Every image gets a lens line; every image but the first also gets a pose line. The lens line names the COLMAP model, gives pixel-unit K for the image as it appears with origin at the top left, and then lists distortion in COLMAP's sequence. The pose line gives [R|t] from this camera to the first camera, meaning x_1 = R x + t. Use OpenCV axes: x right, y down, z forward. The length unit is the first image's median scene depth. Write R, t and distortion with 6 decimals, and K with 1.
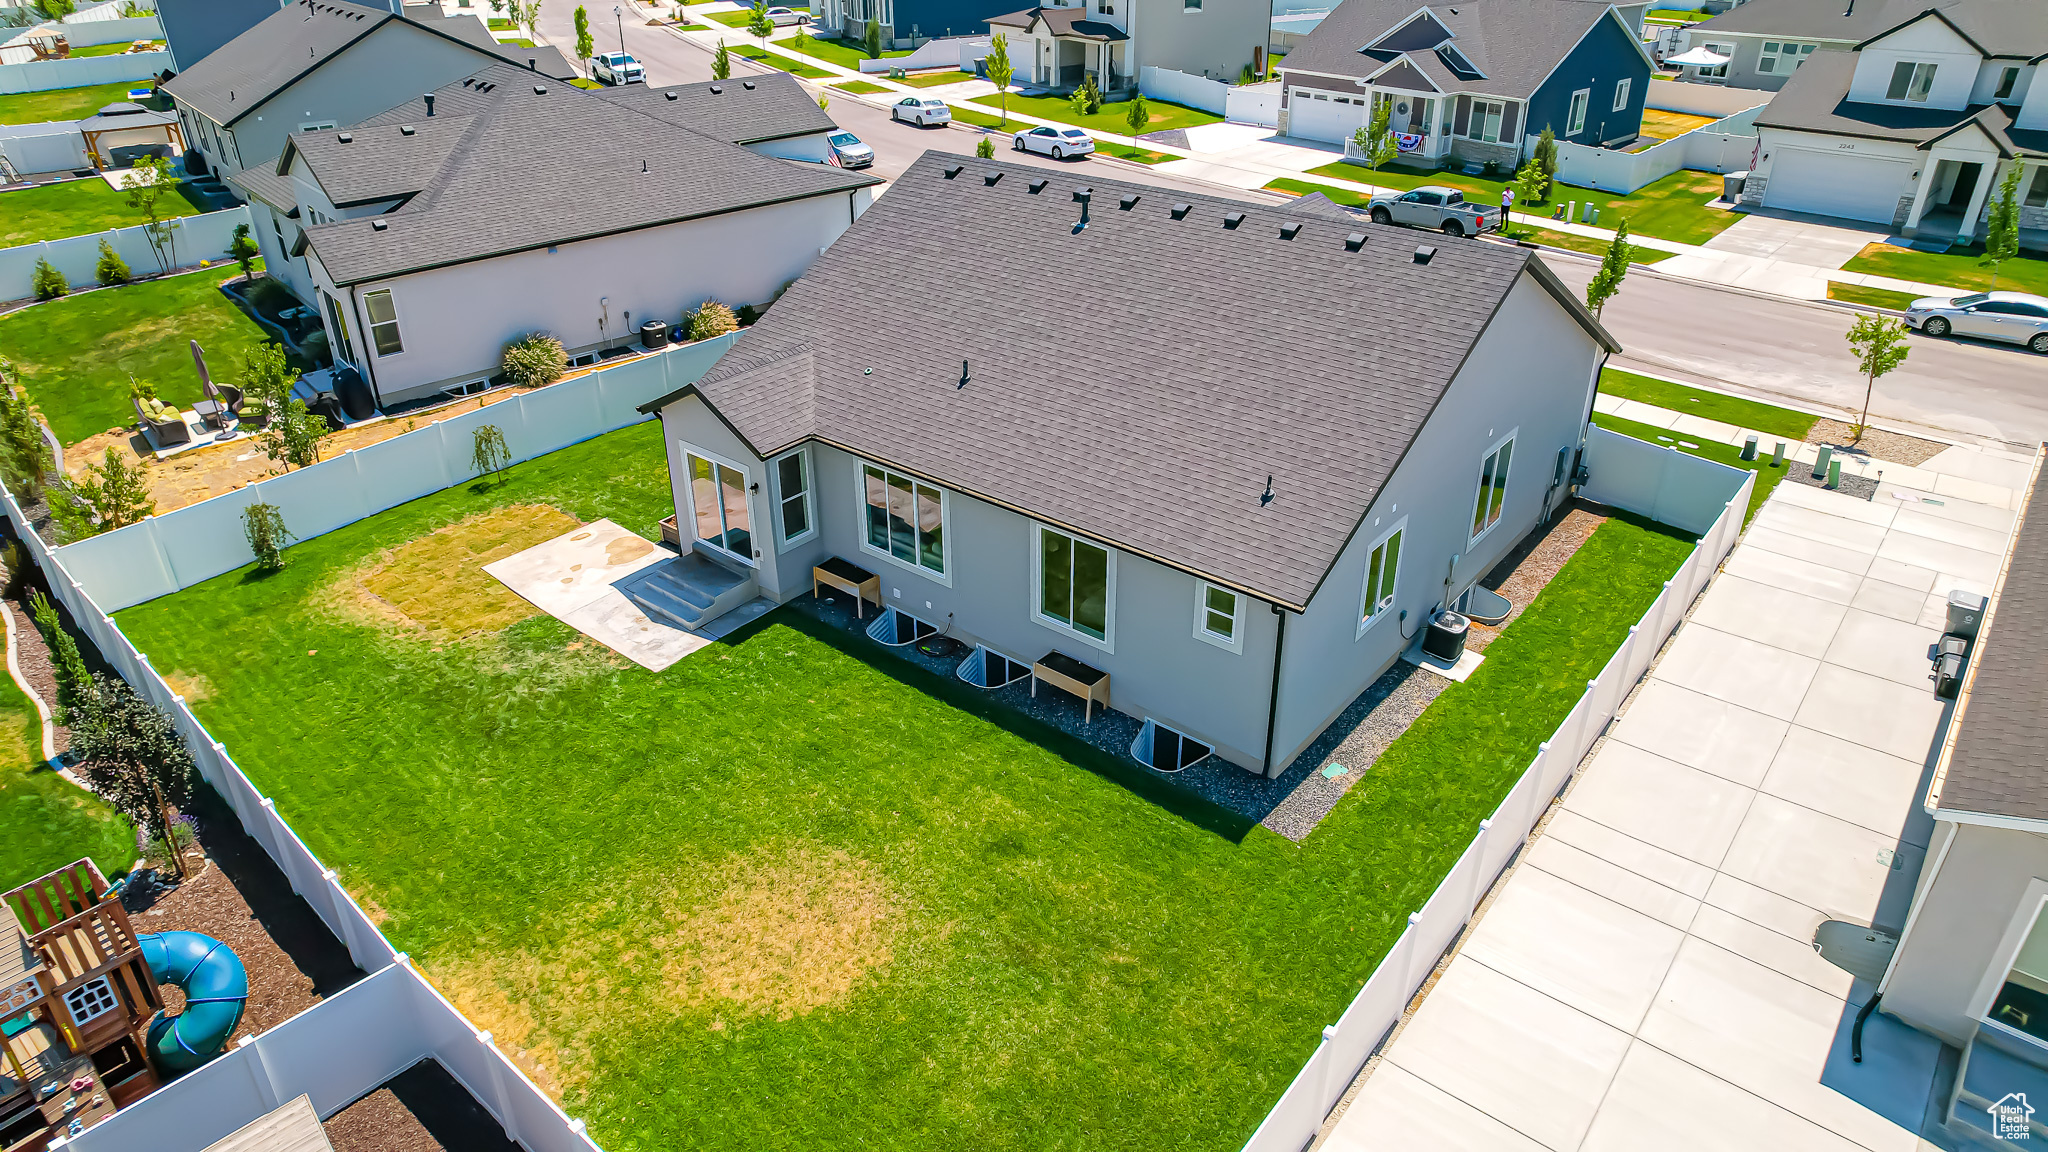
lens RADIAL K [[1325.1, 0, 1024.0], [0, 1325.1, 576.0], [0, 0, 1]] dist [-0.073402, 0.071154]
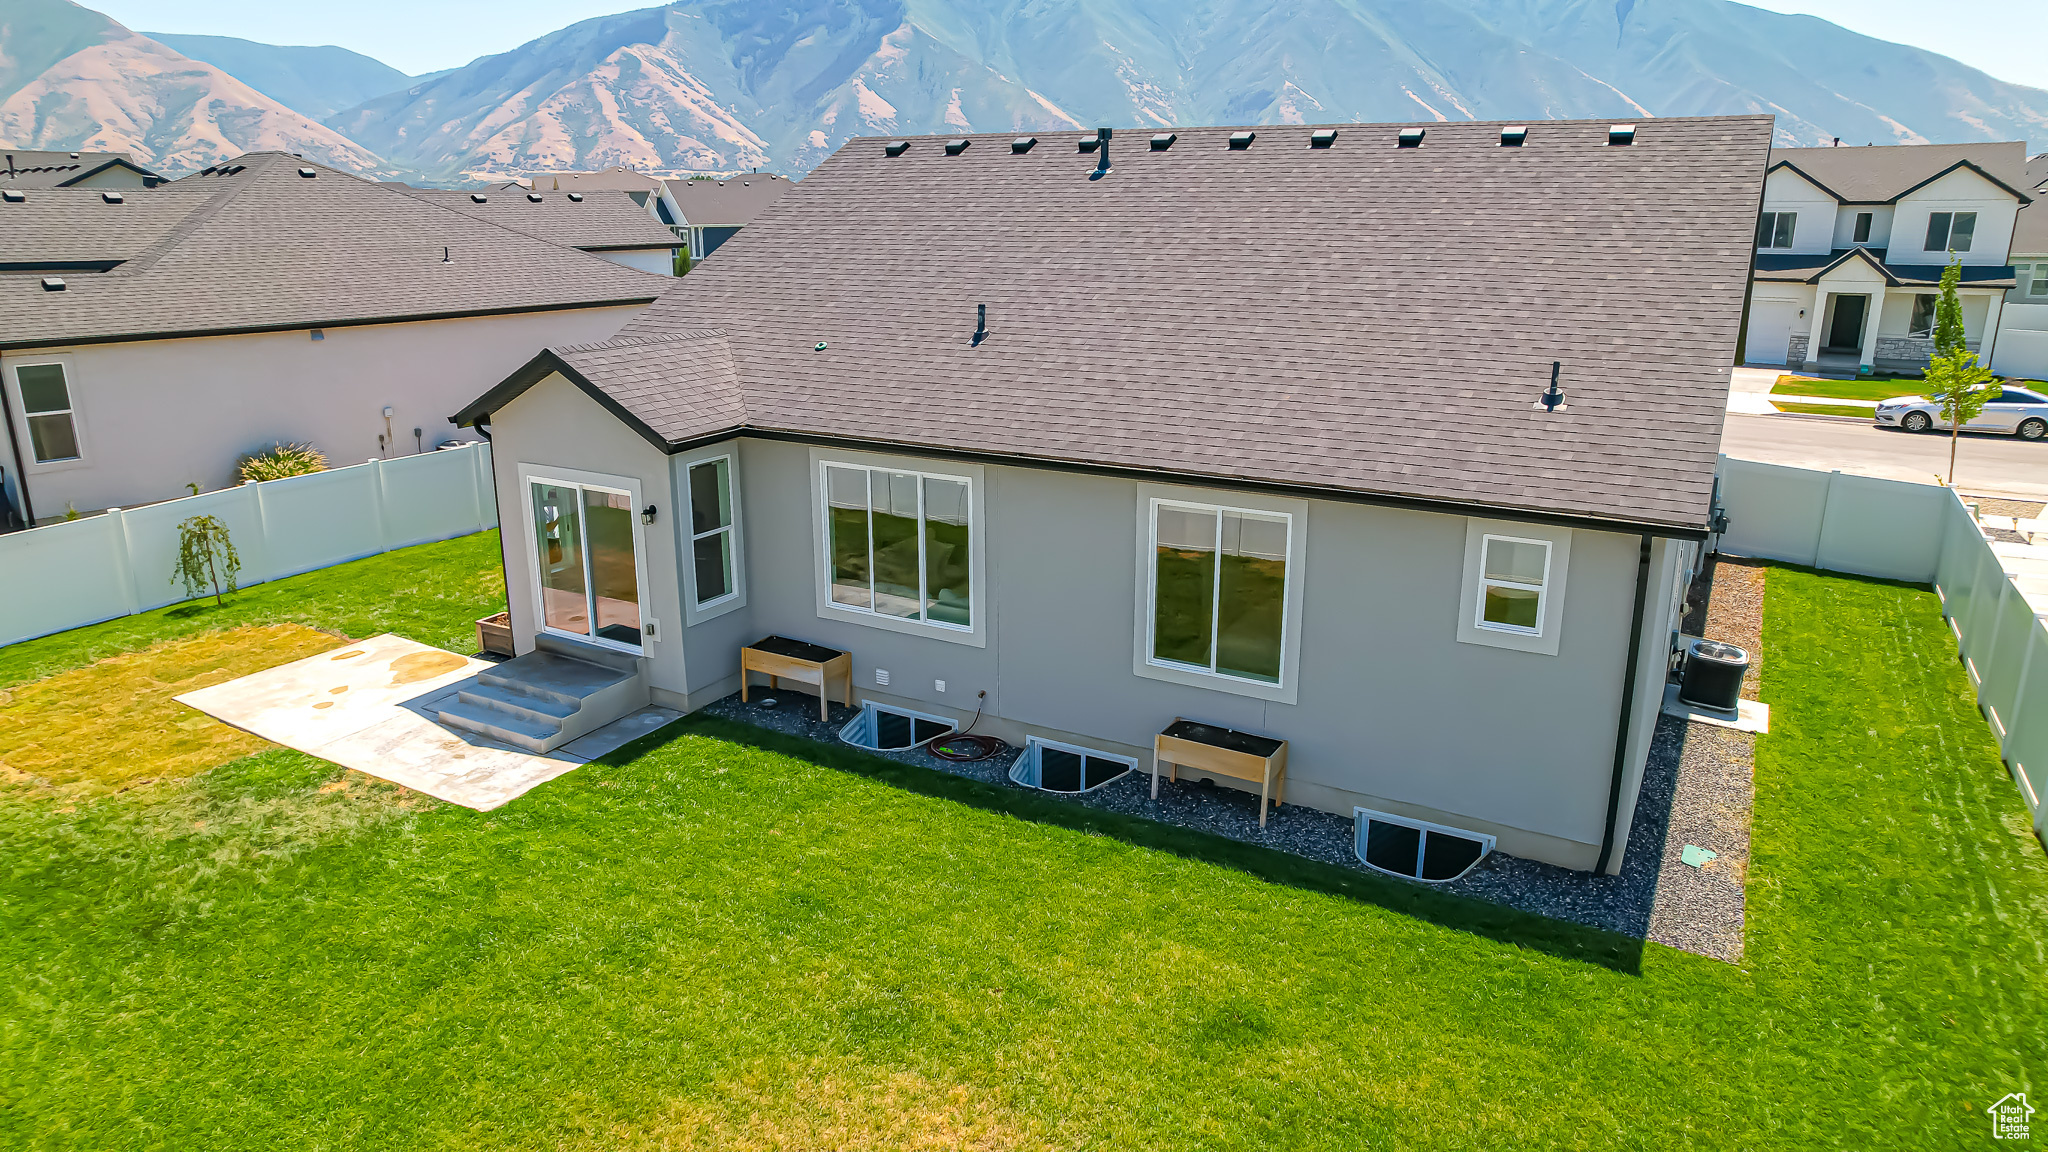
lens RADIAL K [[1319.8, 0, 1024.0], [0, 1319.8, 576.0], [0, 0, 1]] dist [-0.082723, 0.079799]
pose [[0.985641, -0.041010, 0.163800, -0.129559], [0.076673, 0.972986, -0.217760, 0.107090], [-0.150445, 0.227192, 0.962159, 0.377876]]
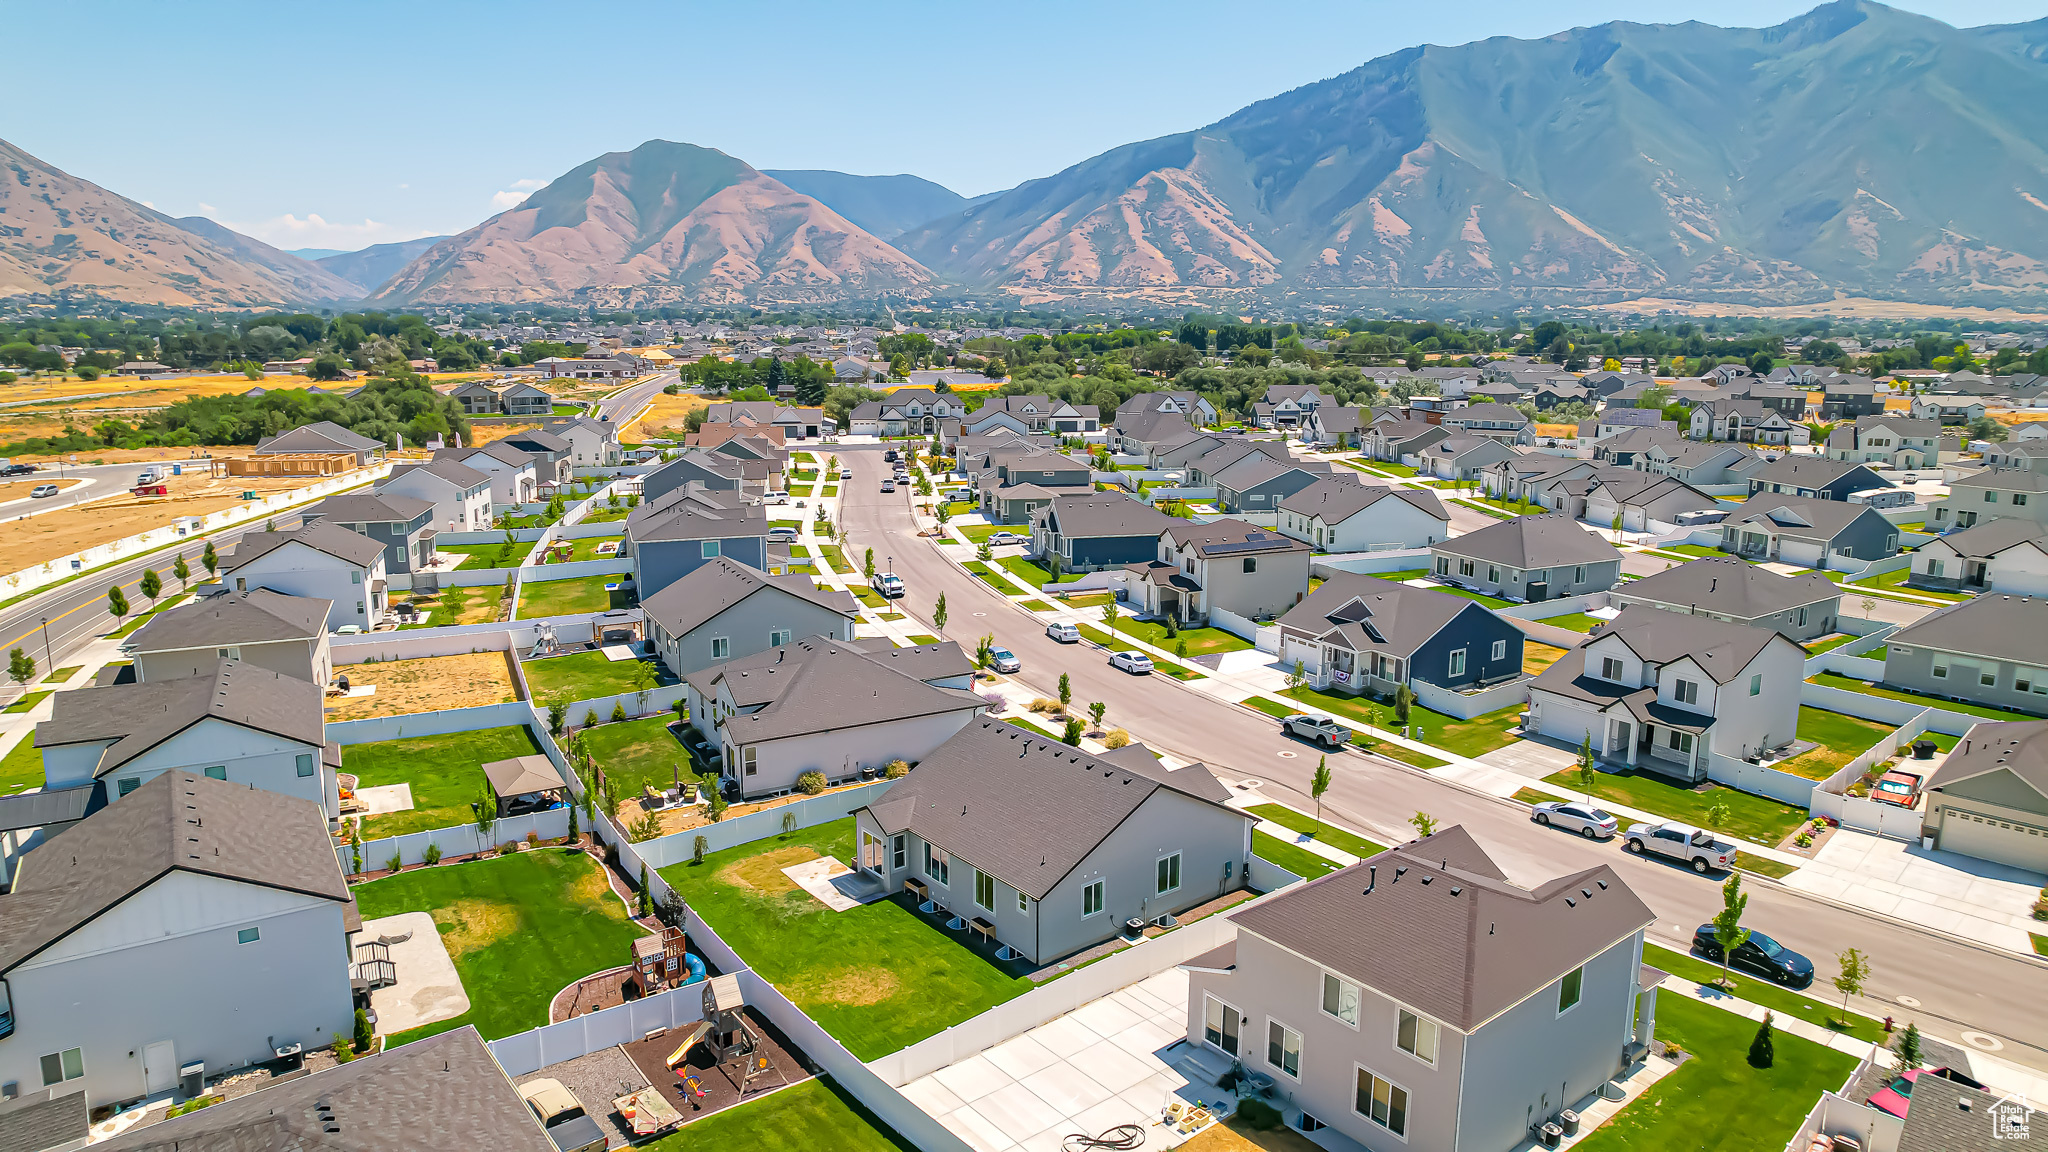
lens RADIAL K [[1325.1, 0, 1024.0], [0, 1325.1, 576.0], [0, 0, 1]] dist [-0.073402, 0.071154]
pose [[0.978397, 0.047156, -0.201284, 0.562582], [-0.104699, 0.952566, -0.285756, 0.139726], [0.178261, 0.300657, 0.936925, -1.554264]]
